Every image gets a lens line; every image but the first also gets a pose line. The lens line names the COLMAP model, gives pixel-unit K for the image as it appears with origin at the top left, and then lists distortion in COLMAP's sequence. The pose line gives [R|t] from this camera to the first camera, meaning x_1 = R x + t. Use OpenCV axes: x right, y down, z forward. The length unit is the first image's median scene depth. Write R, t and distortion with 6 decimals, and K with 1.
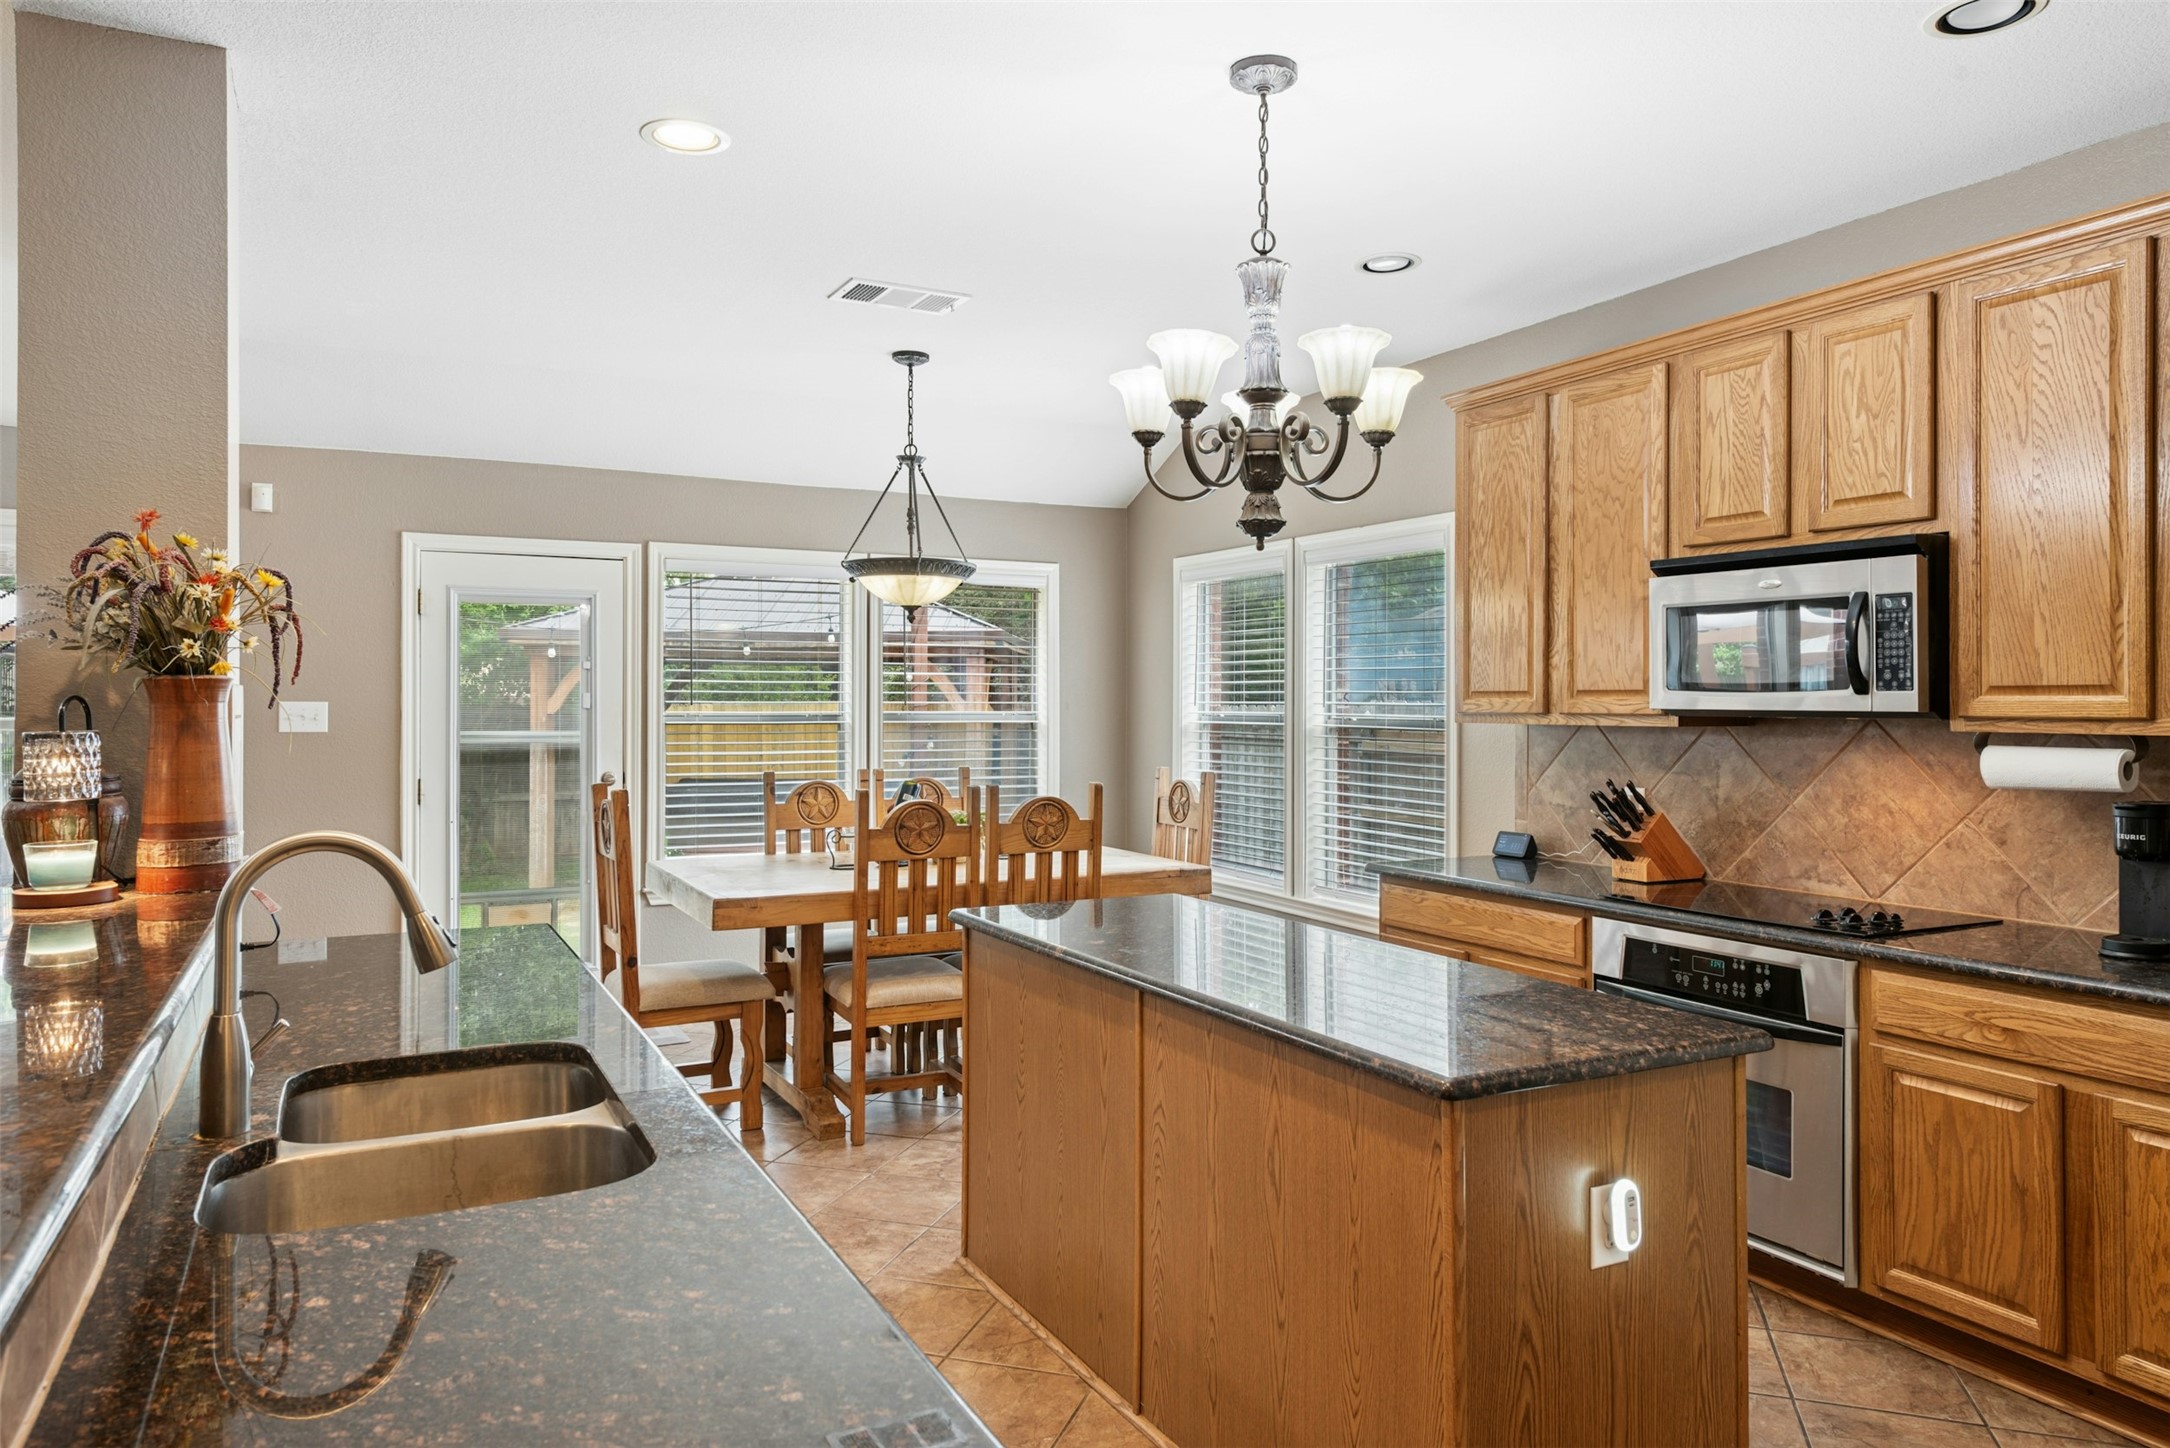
lens RADIAL K [[1435.4, 0, 1075.5], [0, 1435.4, 698.0], [0, 0, 1]] dist [0.017395, -0.001092]
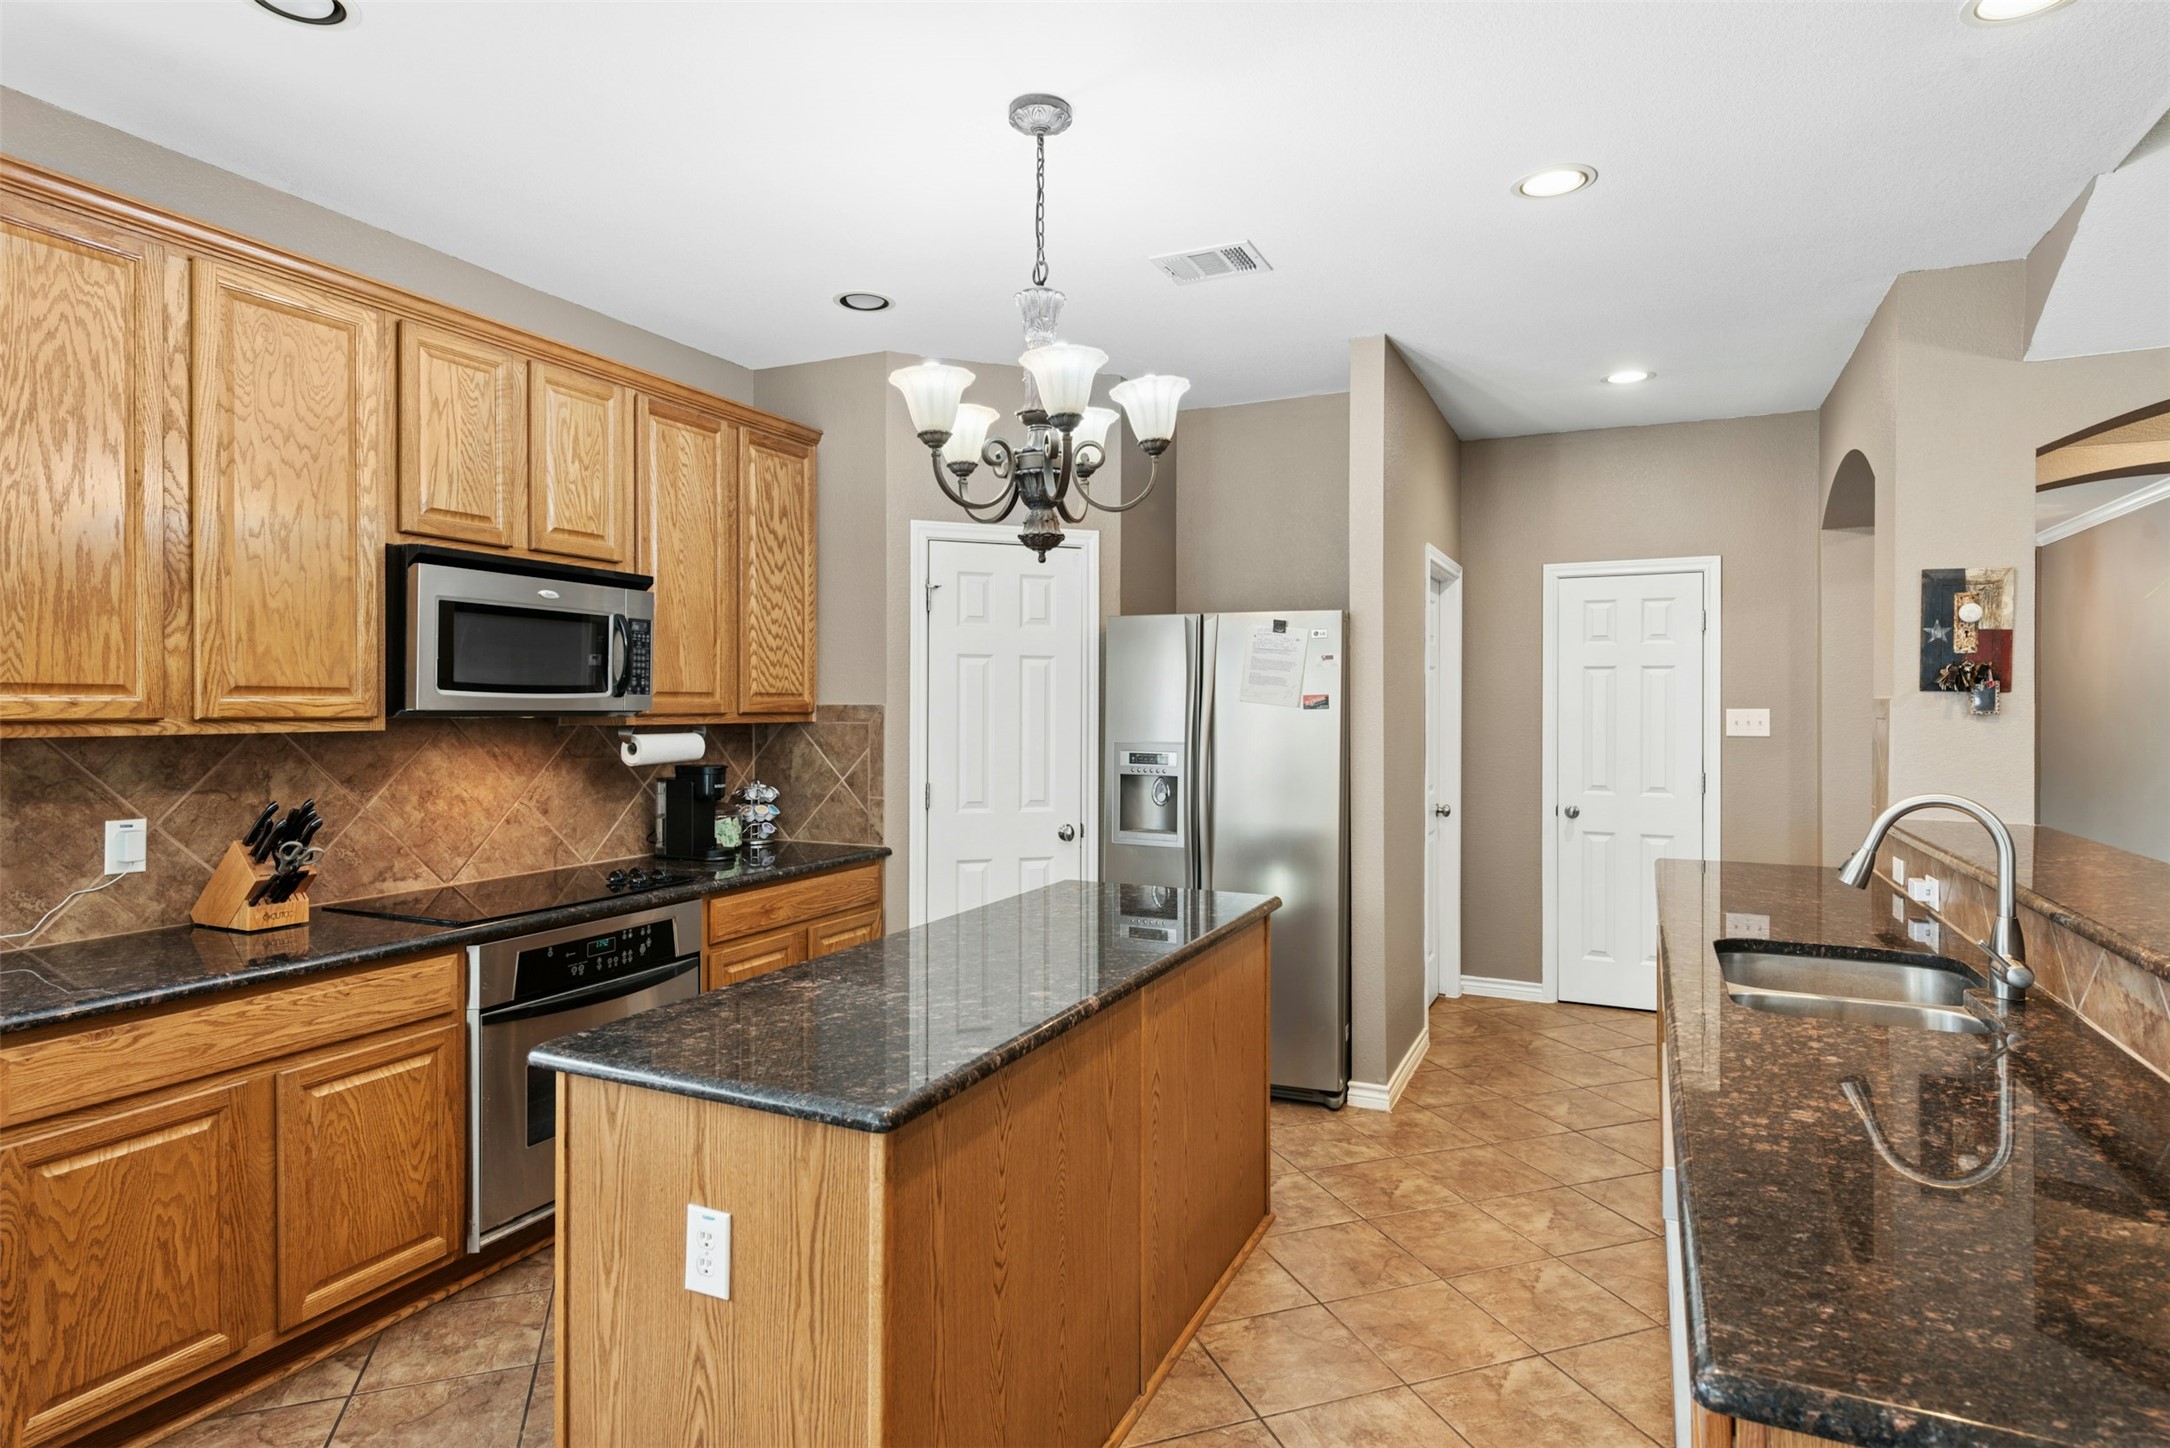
lens RADIAL K [[1160.2, 0, 1086.6], [0, 1160.2, 711.3], [0, 0, 1]] dist [0.018246, -0.001322]
pose [[-0.608372, -0.006394, 0.793627, -0.432365], [-0.005296, 0.999978, 0.003997, 0.003184], [-0.793635, -0.001771, -0.608392, 1.130400]]
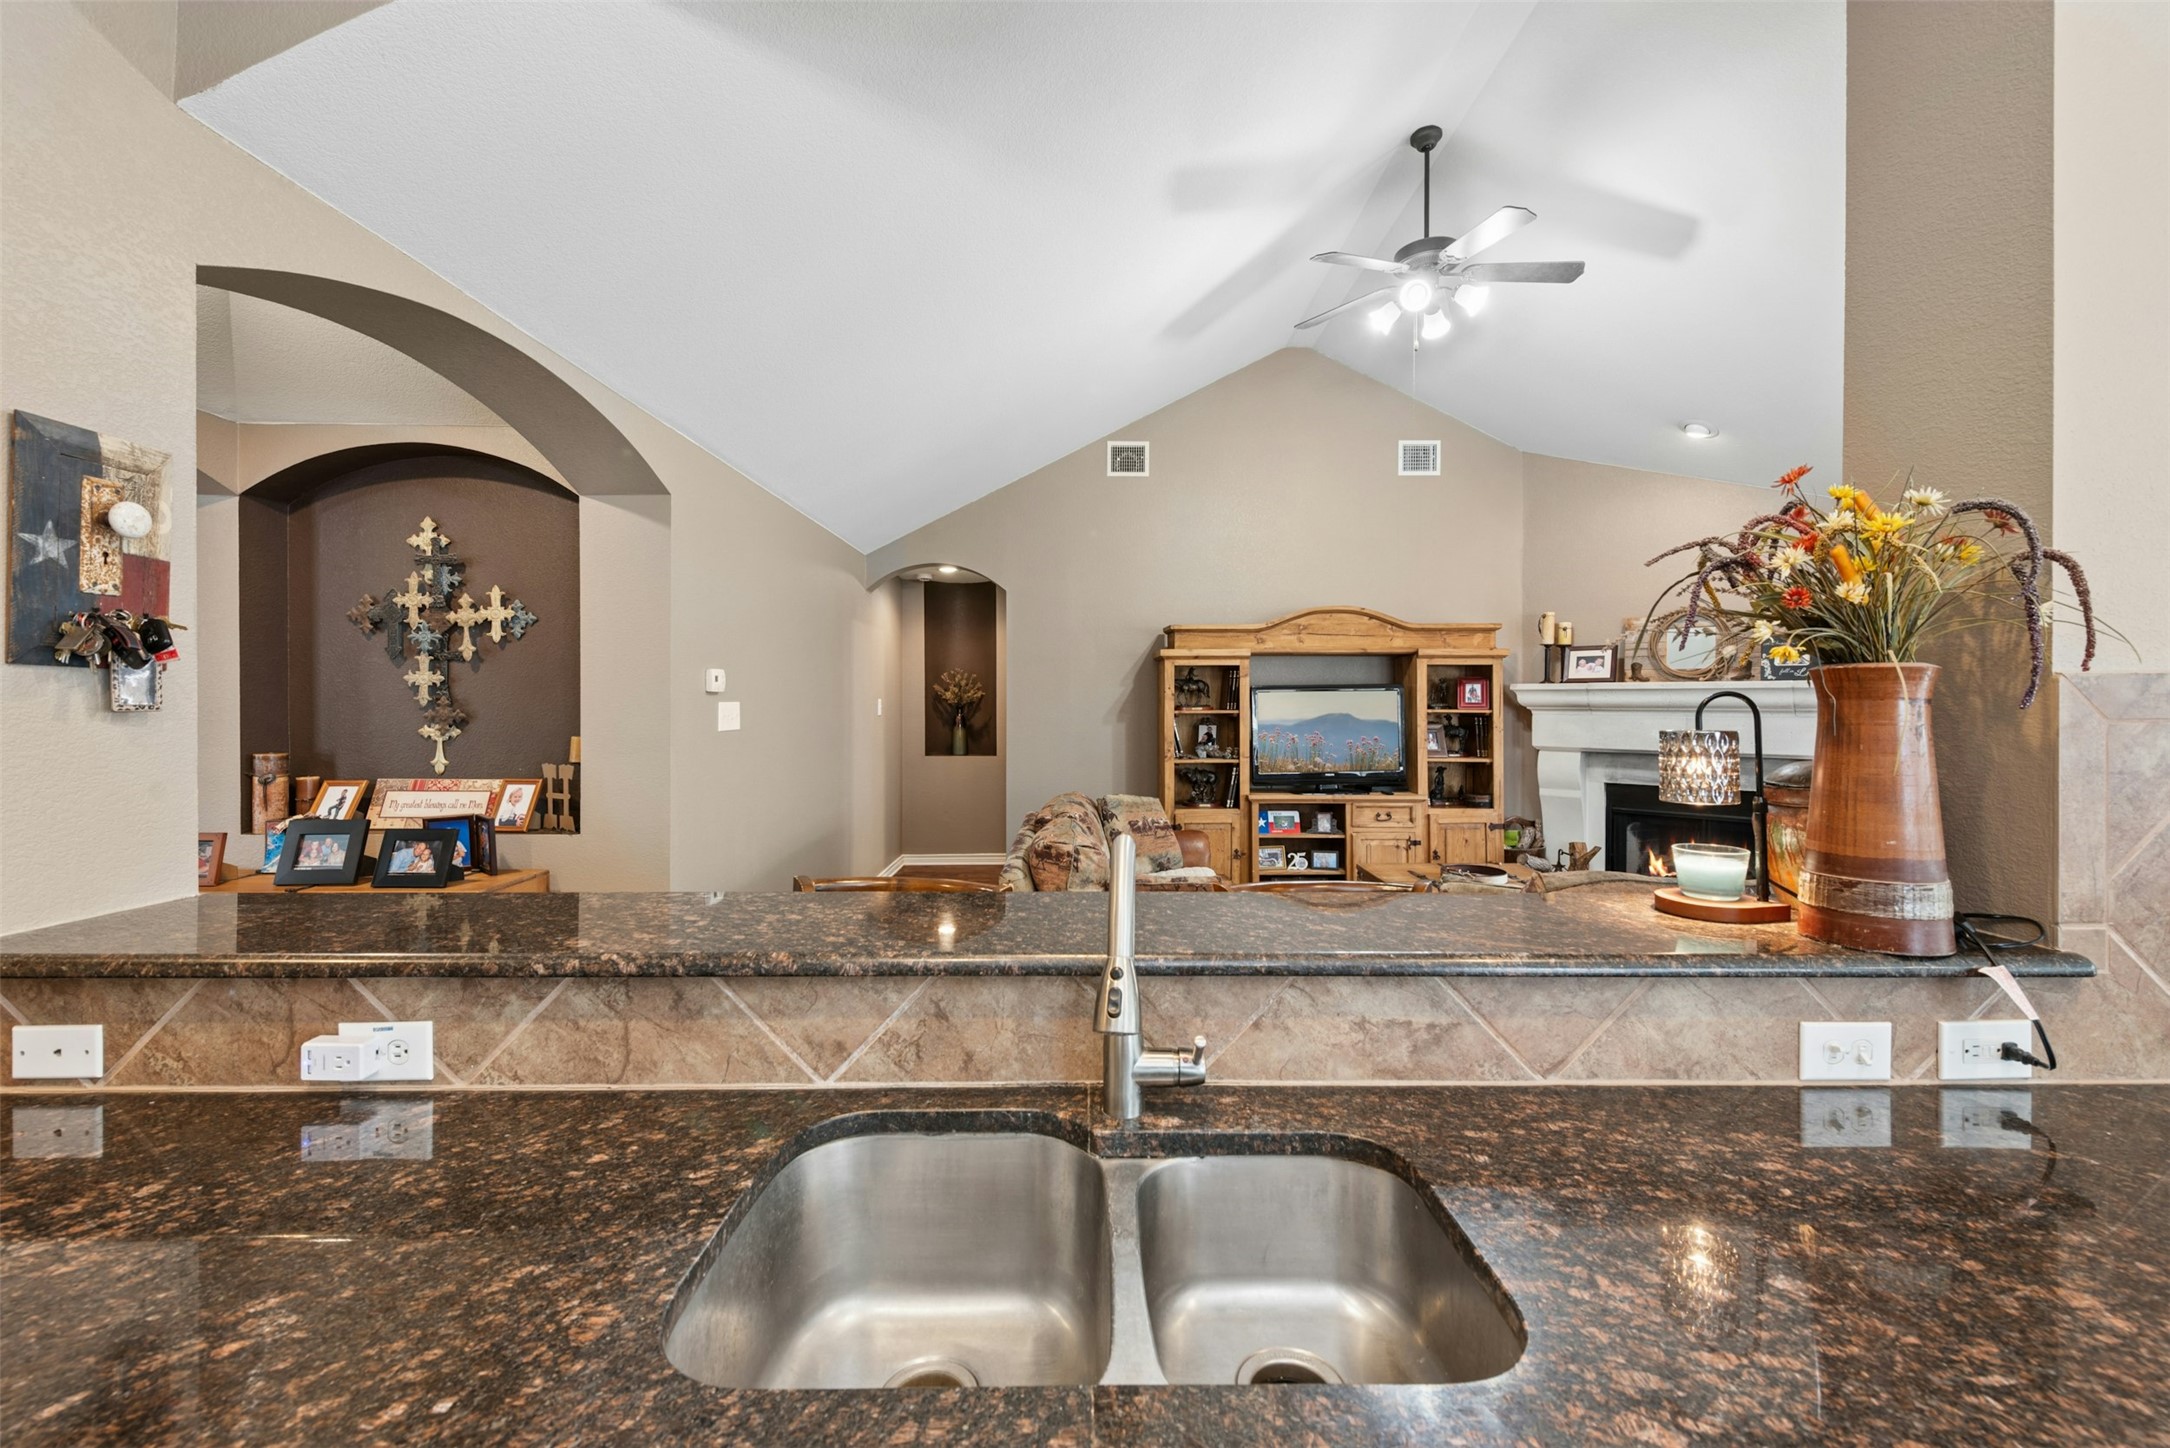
lens RADIAL K [[893.9, 0, 1097.2], [0, 893.9, 698.2], [0, 0, 1]] dist [0.006430, -0.002058]
pose [[-0.441860, -0.002415, -0.897081, 0.000759], [0.001524, 0.999993, -0.003443, 0.002296], [0.897083, -0.002889, -0.441853, 0.589167]]
